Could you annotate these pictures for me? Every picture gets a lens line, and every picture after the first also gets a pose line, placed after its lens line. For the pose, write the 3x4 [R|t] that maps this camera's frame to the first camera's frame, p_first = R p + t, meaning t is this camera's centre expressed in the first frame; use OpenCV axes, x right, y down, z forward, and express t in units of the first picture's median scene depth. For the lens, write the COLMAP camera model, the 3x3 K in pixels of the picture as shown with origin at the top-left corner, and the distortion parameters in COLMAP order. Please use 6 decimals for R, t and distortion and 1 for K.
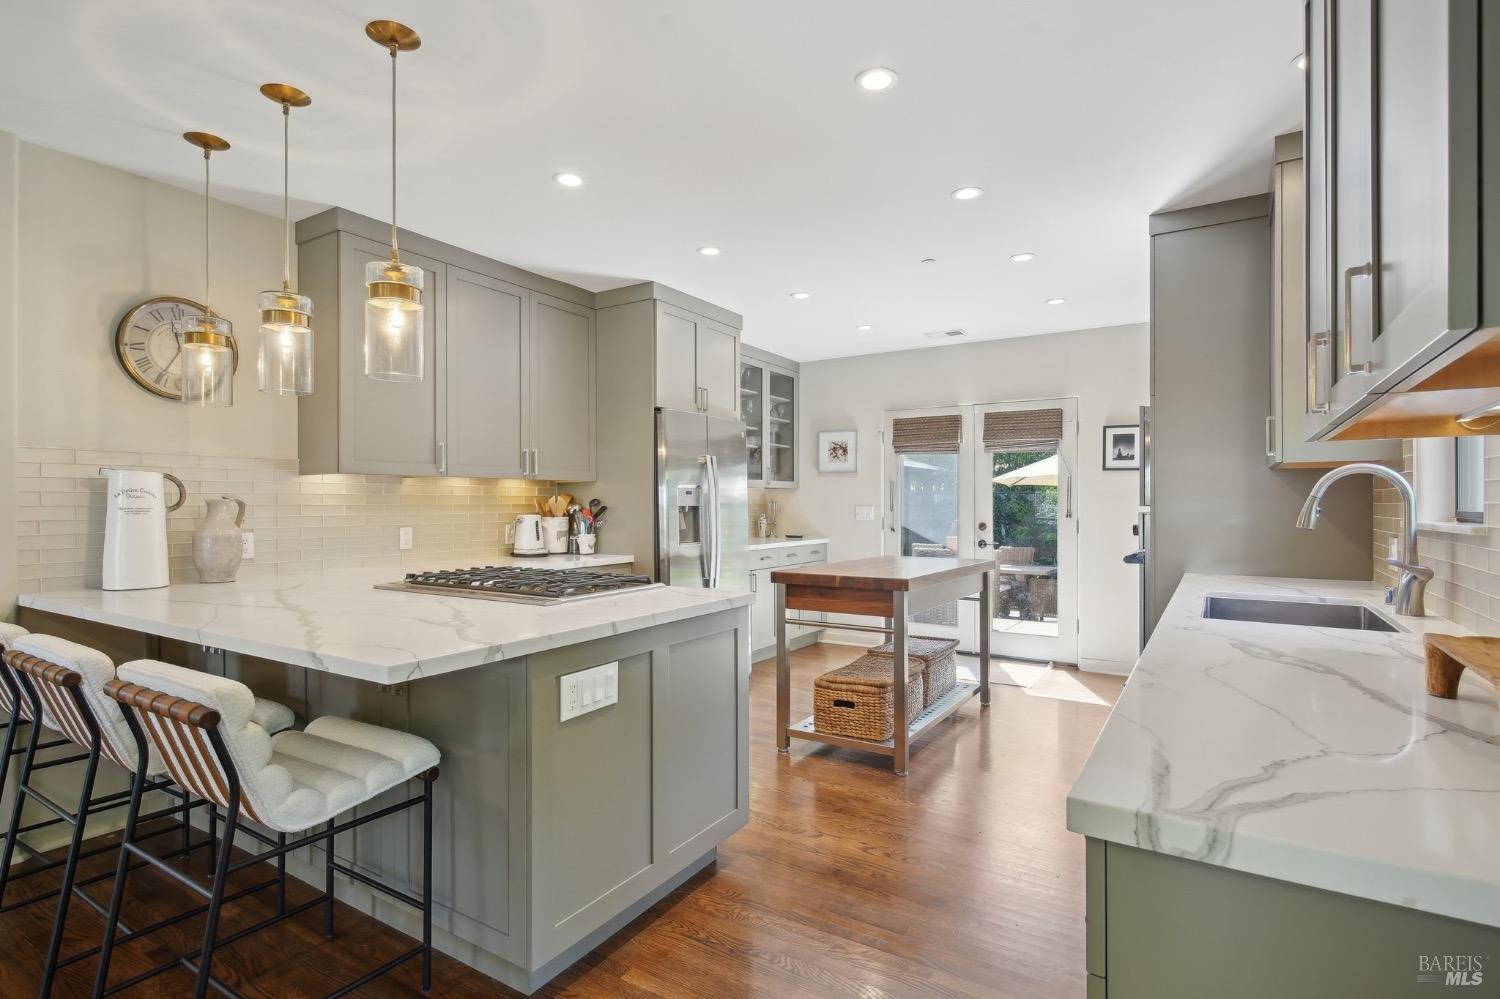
lens RADIAL K [[730.8, 0, 755.2], [0, 730.8, 504.5], [0, 0, 1]] dist [0.010983, -0.003356]
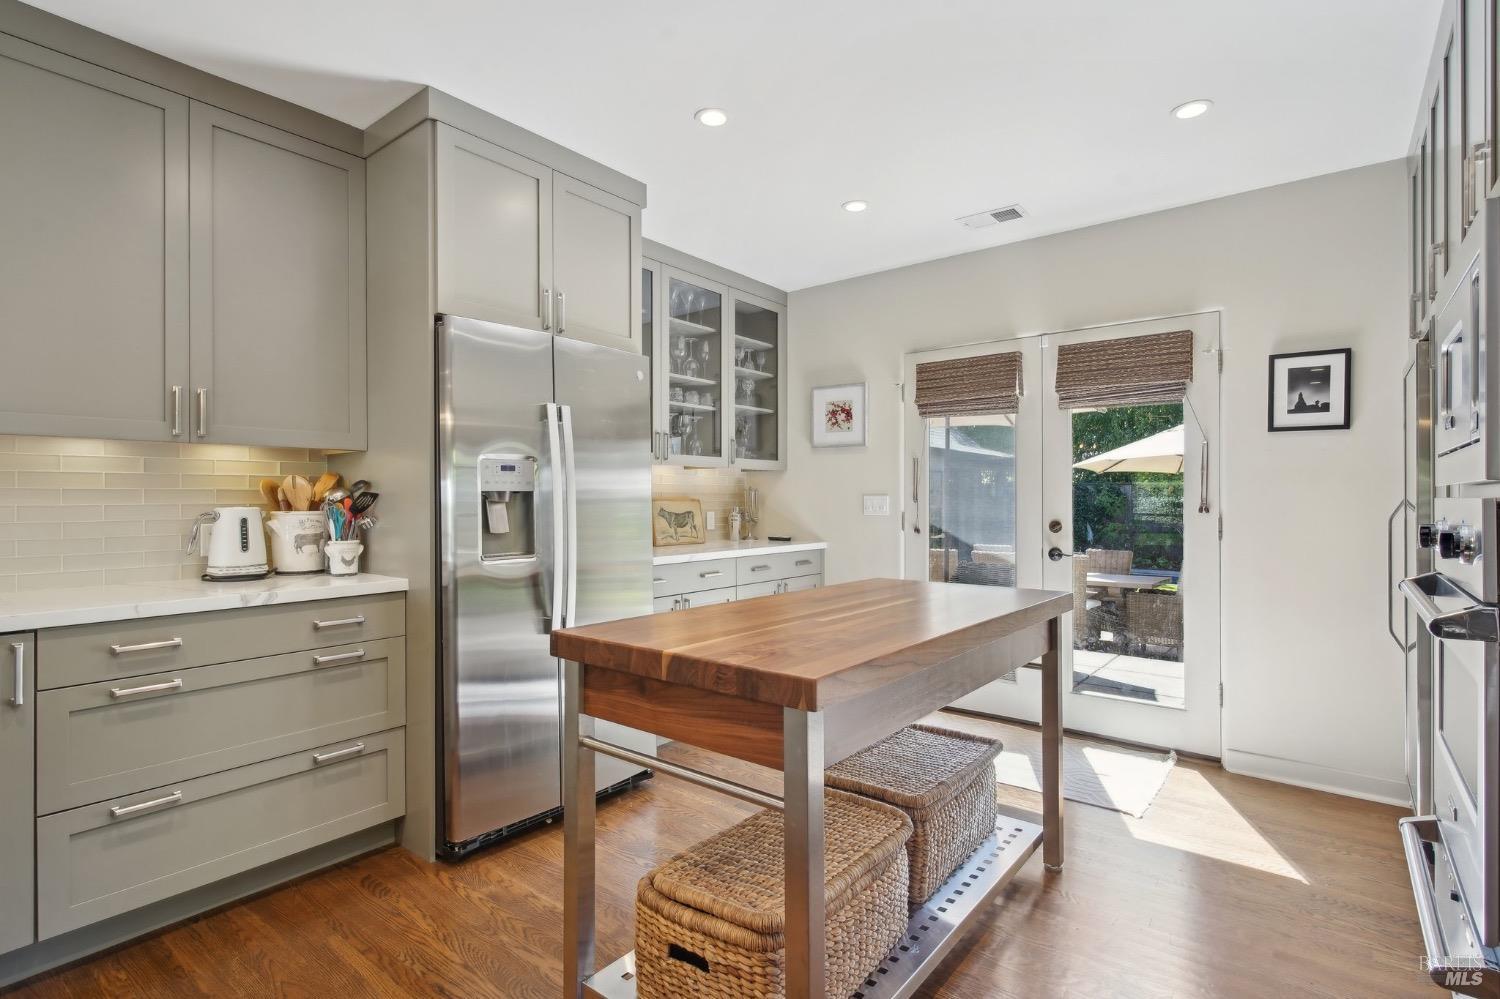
lens RADIAL K [[730.8, 0, 743.5], [0, 730.8, 503.1], [0, 0, 1]] dist [0.010983, -0.003356]
pose [[0.993204, -0.001044, -0.116385, 0.126954], [0.001663, 0.999985, 0.005221, 0.006894], [0.116378, -0.005379, 0.993190, 0.370319]]
